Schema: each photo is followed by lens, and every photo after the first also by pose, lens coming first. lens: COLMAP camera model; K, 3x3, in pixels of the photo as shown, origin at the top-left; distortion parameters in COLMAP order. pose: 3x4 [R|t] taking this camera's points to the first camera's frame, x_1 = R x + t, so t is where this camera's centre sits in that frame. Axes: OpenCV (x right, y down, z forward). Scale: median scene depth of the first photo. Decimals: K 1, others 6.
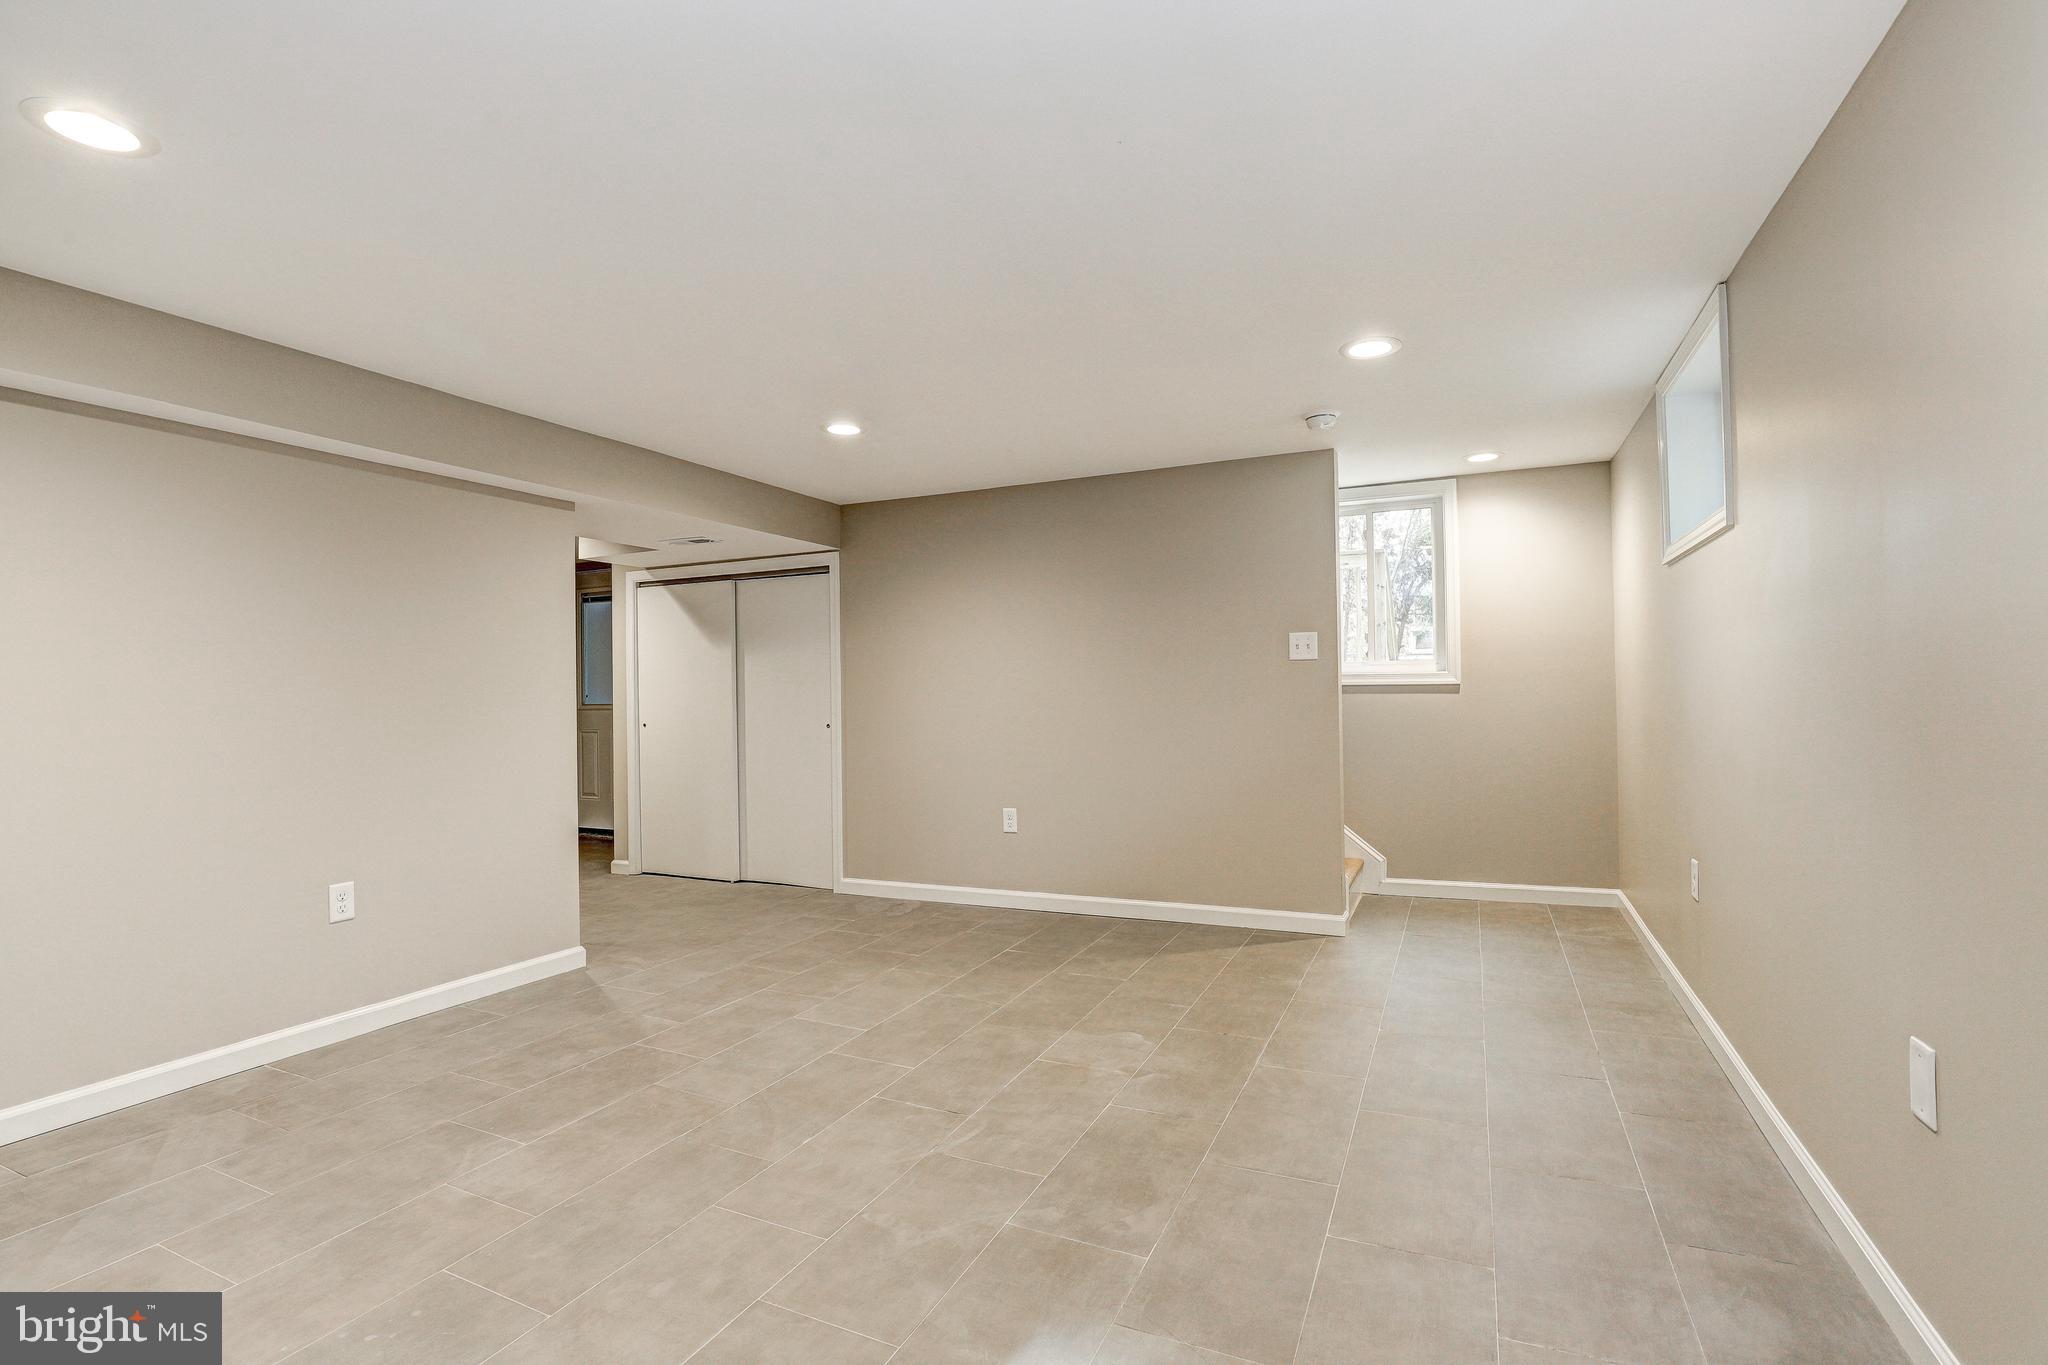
lens RADIAL K [[937.6, 0, 1031.0], [0, 937.6, 681.3], [0, 0, 1]] dist [-0.039377, 0.008856]
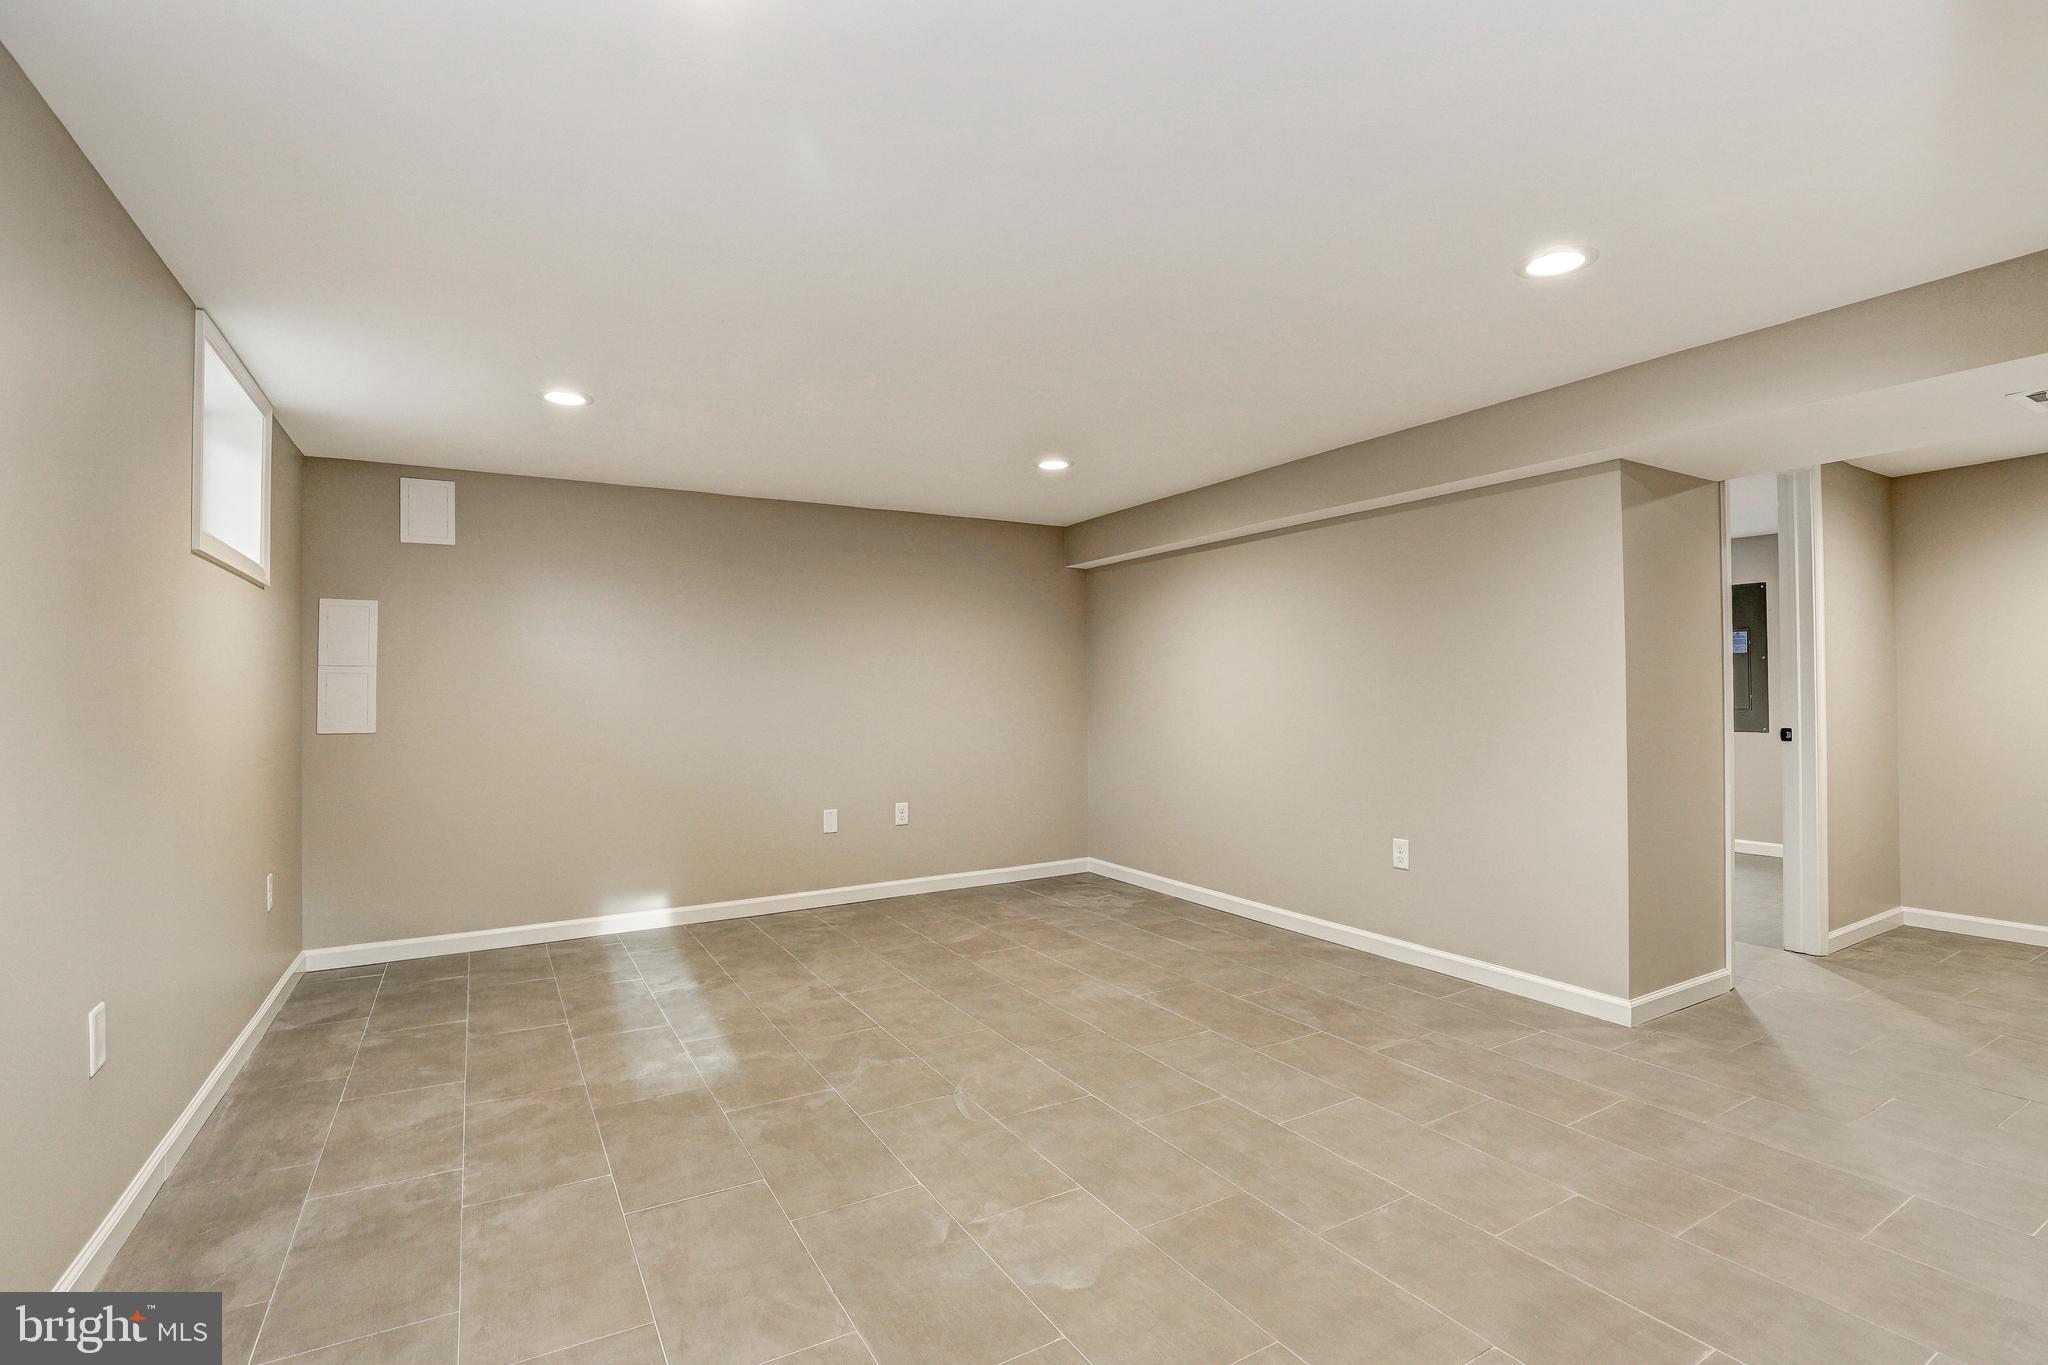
lens RADIAL K [[937.6, 0, 1031.0], [0, 937.6, 681.3], [0, 0, 1]] dist [-0.039377, 0.008856]
pose [[-0.563854, 0.007330, -0.825842, 0.693427], [0.024135, 0.999680, -0.007606, -0.002711], [0.825522, -0.024220, -0.563850, 1.493505]]
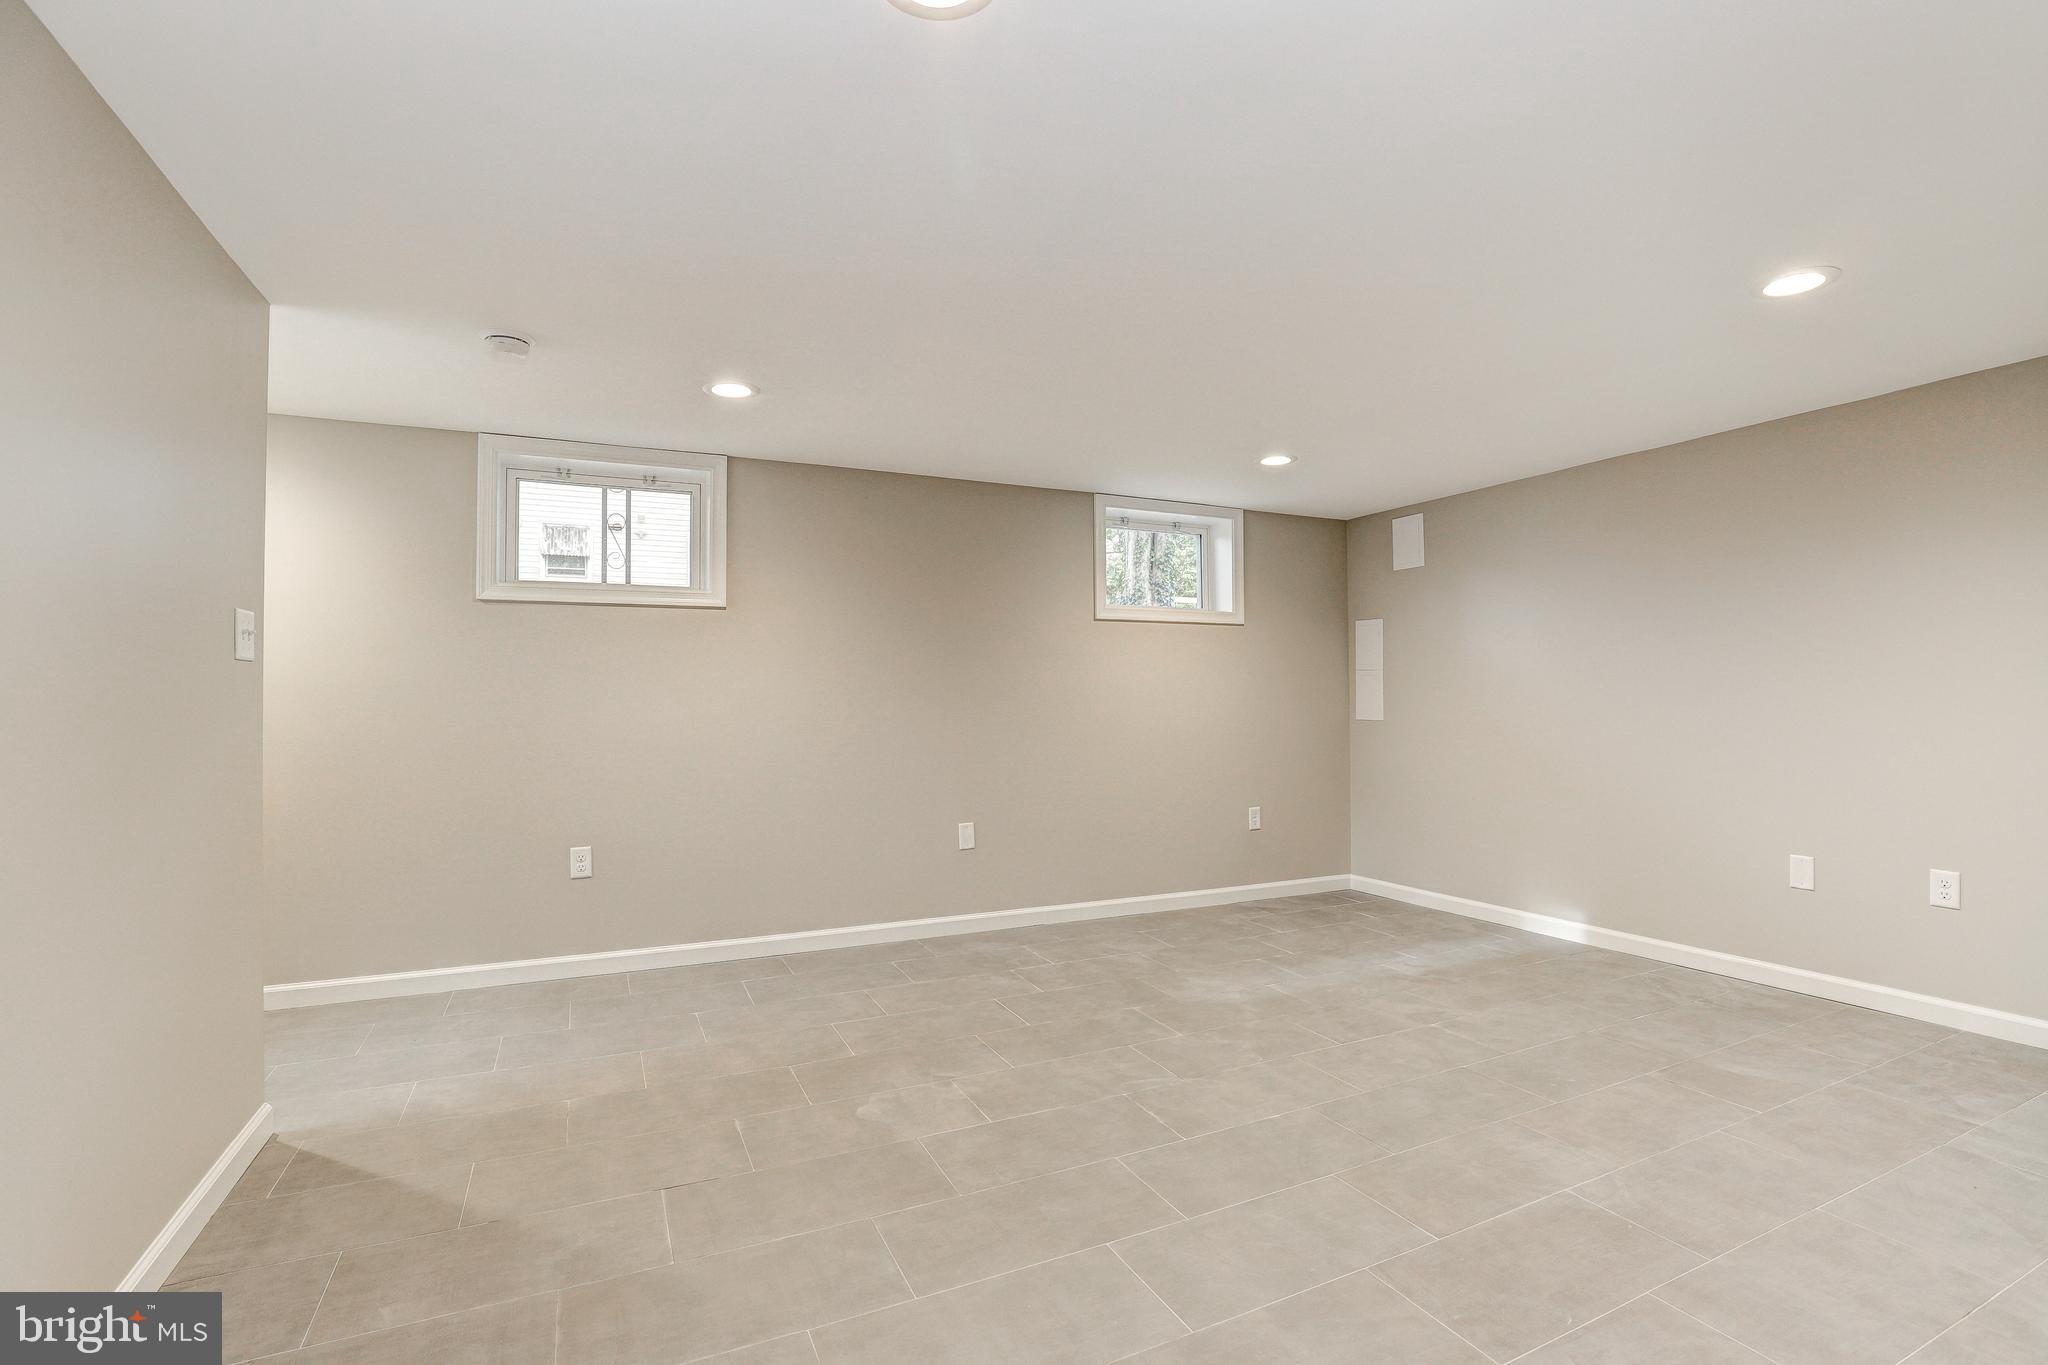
lens RADIAL K [[937.6, 0, 1031.0], [0, 937.6, 681.3], [0, 0, 1]] dist [-0.039377, 0.008856]
pose [[-0.773147, 0.029936, 0.633520, -0.630922], [0.010735, 0.999360, -0.034122, 0.020286], [-0.634136, -0.019580, -0.772974, 1.772398]]
